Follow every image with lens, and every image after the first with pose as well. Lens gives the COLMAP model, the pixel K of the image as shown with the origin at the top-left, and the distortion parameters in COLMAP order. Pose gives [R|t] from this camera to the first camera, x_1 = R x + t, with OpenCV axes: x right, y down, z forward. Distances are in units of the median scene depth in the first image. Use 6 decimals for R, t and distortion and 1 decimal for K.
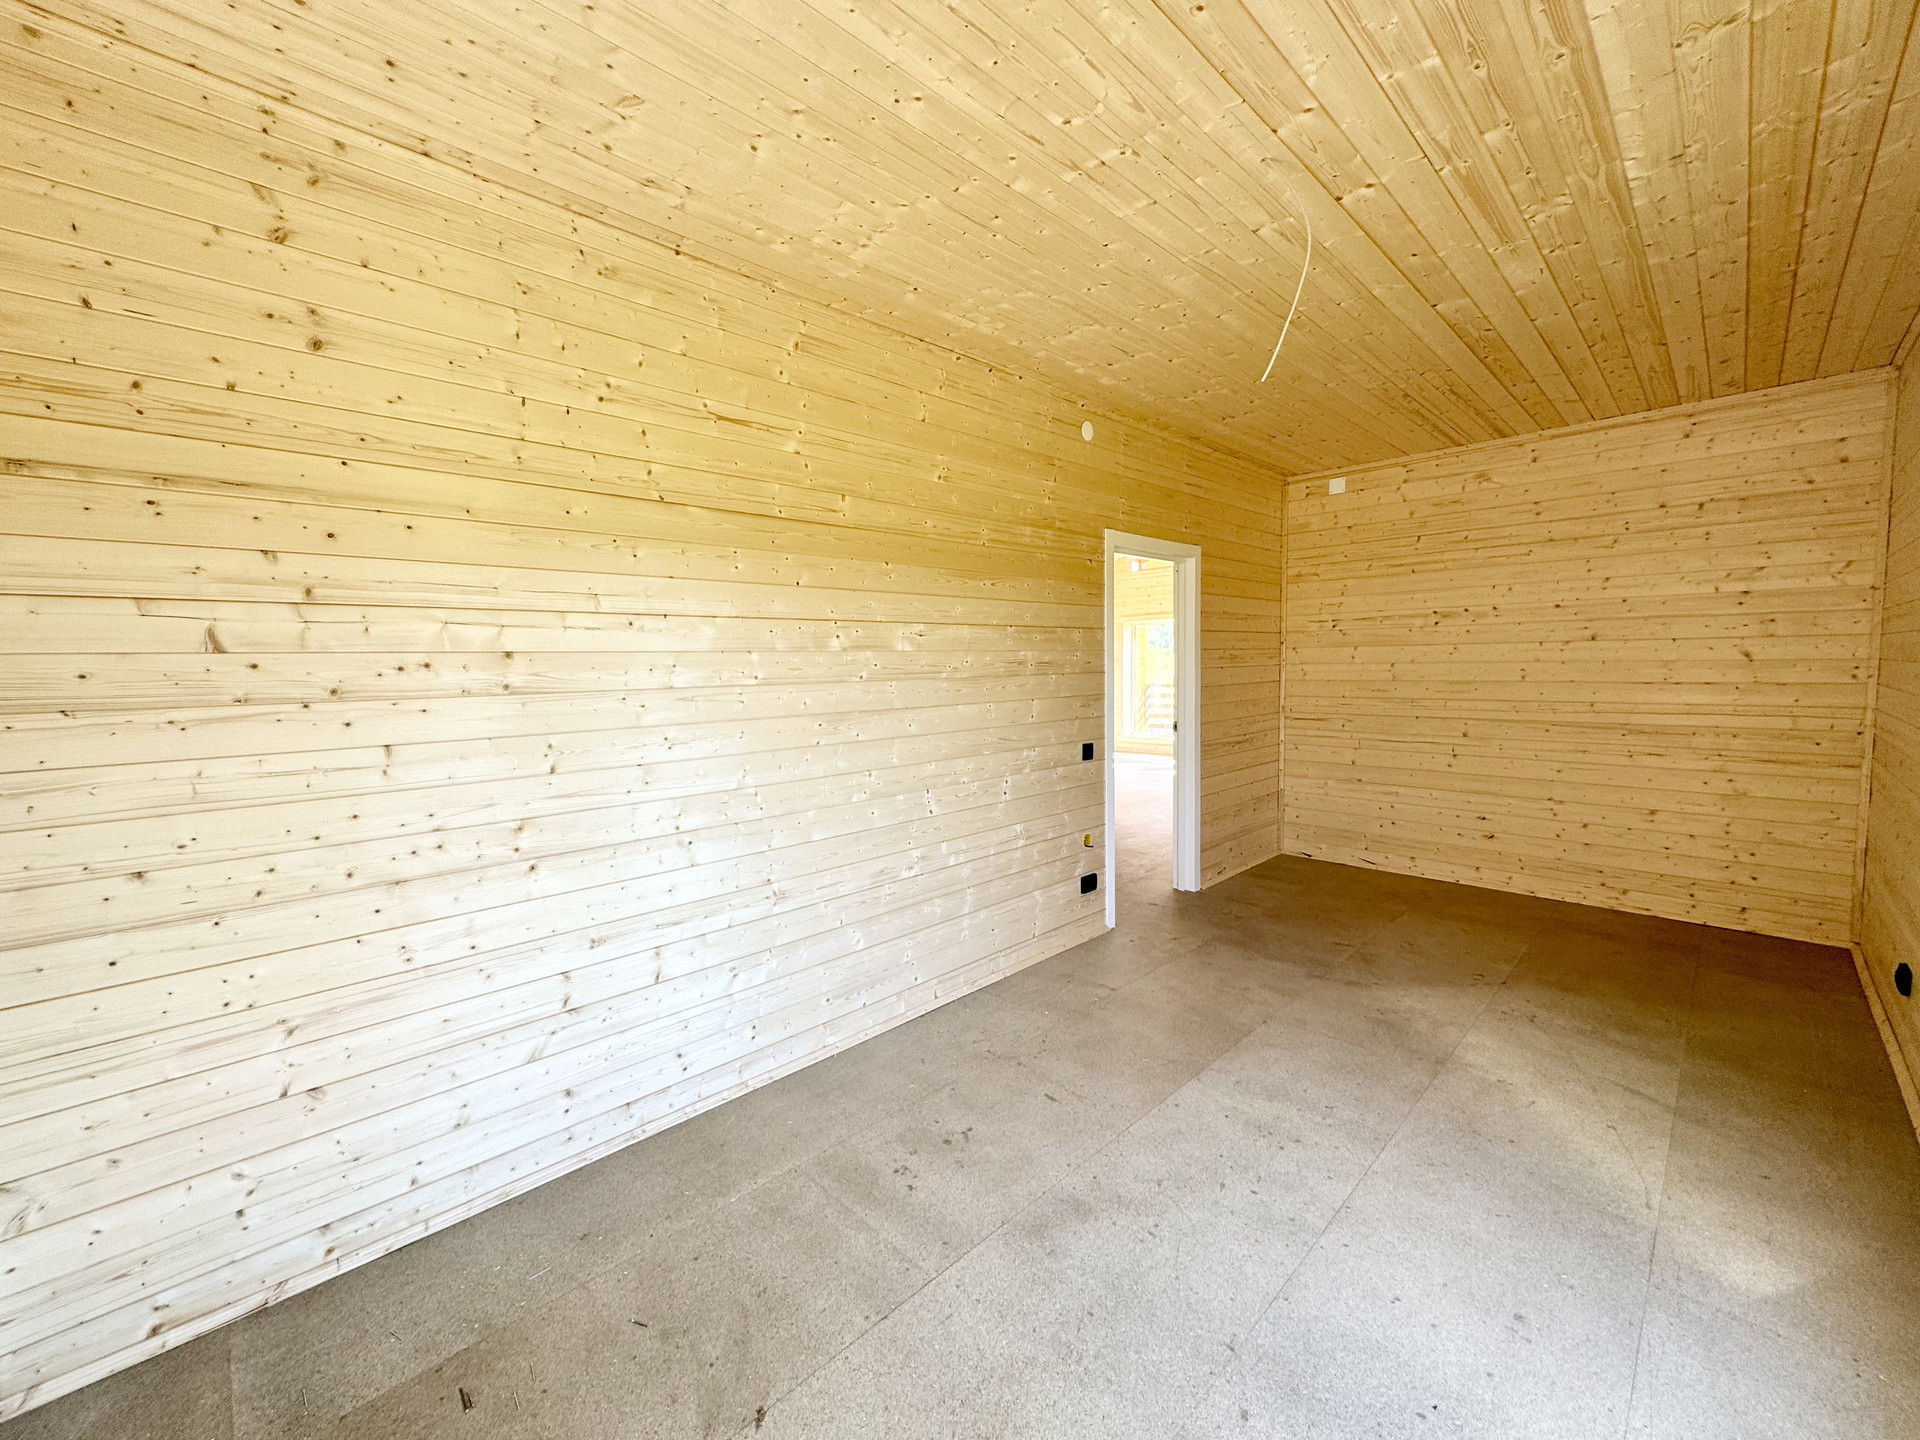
lens RADIAL K [[765.5, 0, 956.0], [0, 765.5, 723.3], [0, 0, 1]] dist [-0.000438, -0.000777]
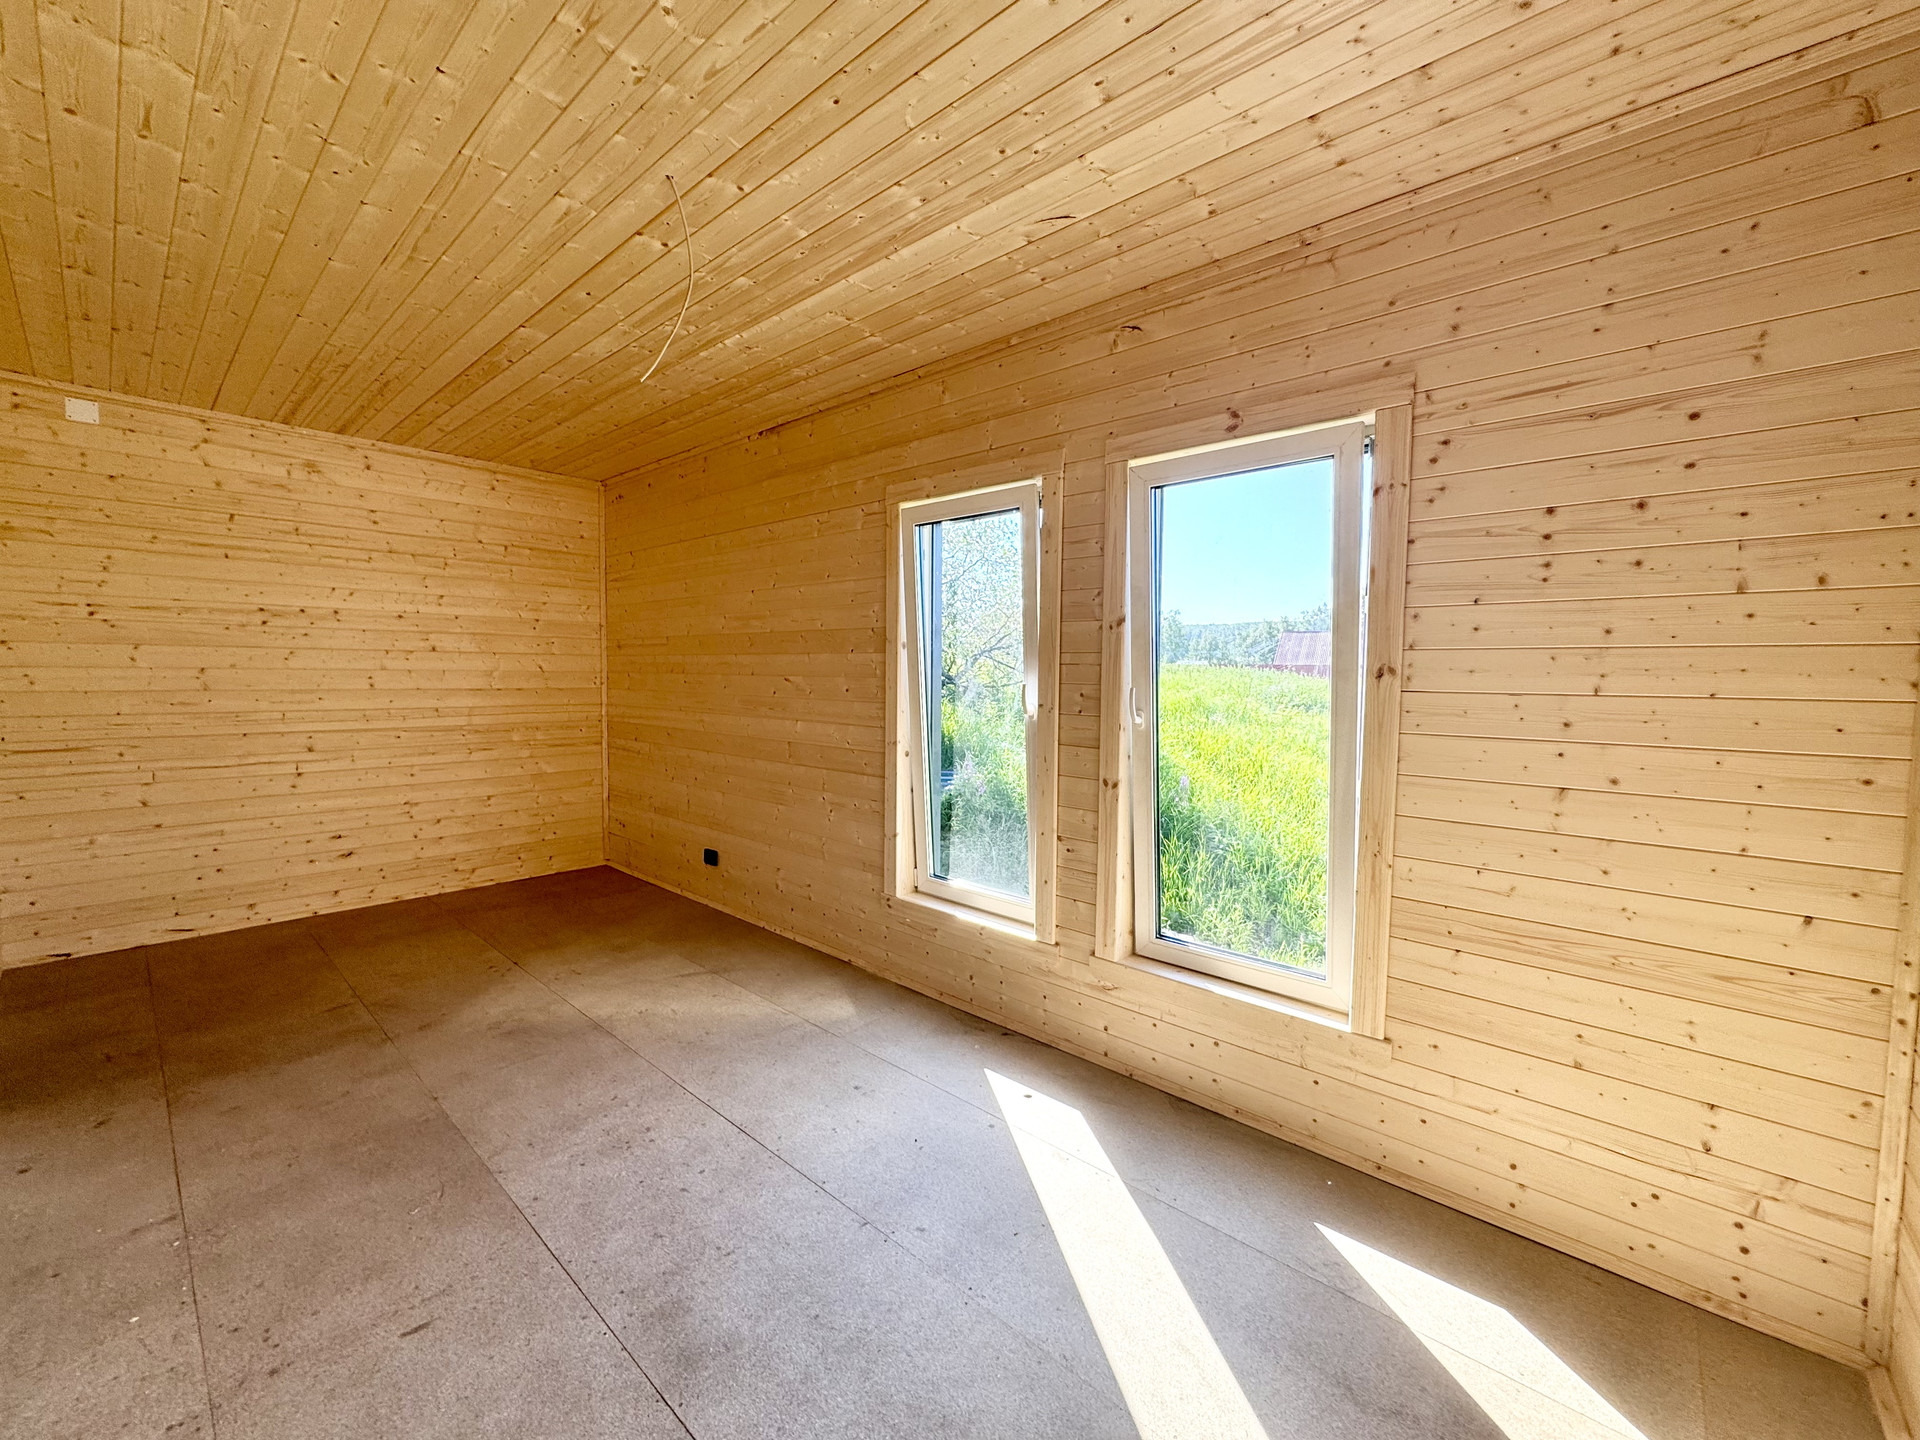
lens RADIAL K [[765.5, 0, 959.0], [0, 765.5, 723.3], [0, 0, 1]] dist [-0.000438, -0.000777]
pose [[-0.066691, -0.049449, 0.996548, -0.352278], [0.069333, 0.996127, 0.054068, -0.014554], [-0.995362, 0.072699, -0.063004, 0.371196]]
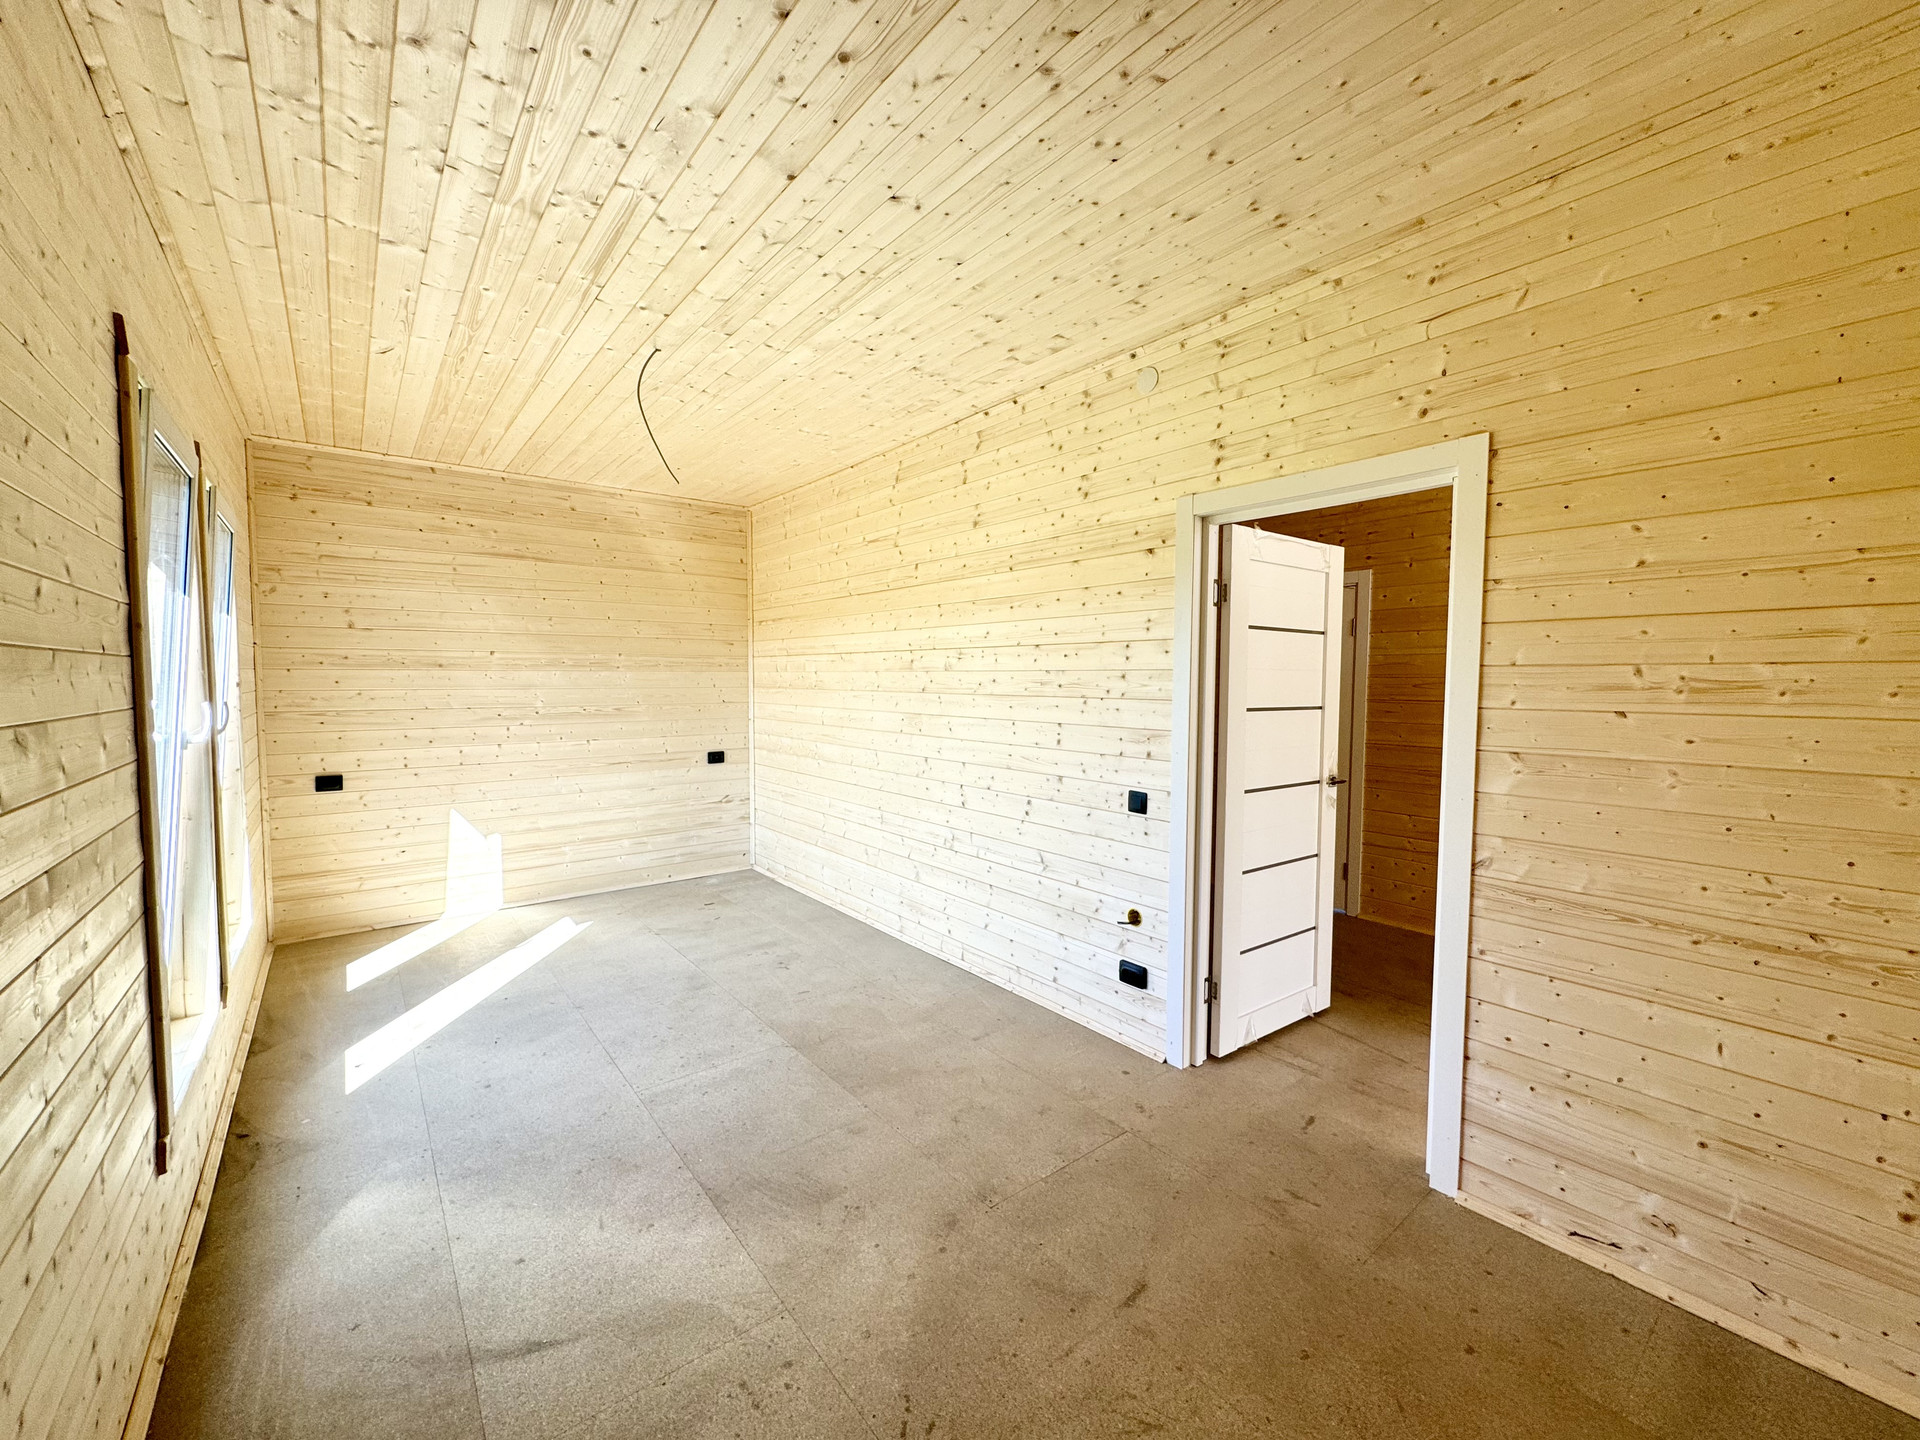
lens RADIAL K [[765.5, 0, 954.8], [0, 765.5, 719.5], [0, 0, 1]] dist [-0.000438, -0.000777]
pose [[-0.101518, 0.069459, -0.992406, 0.980465], [-0.079650, 0.993790, 0.077703, -0.092602], [0.991640, 0.086933, -0.095356, 0.922287]]
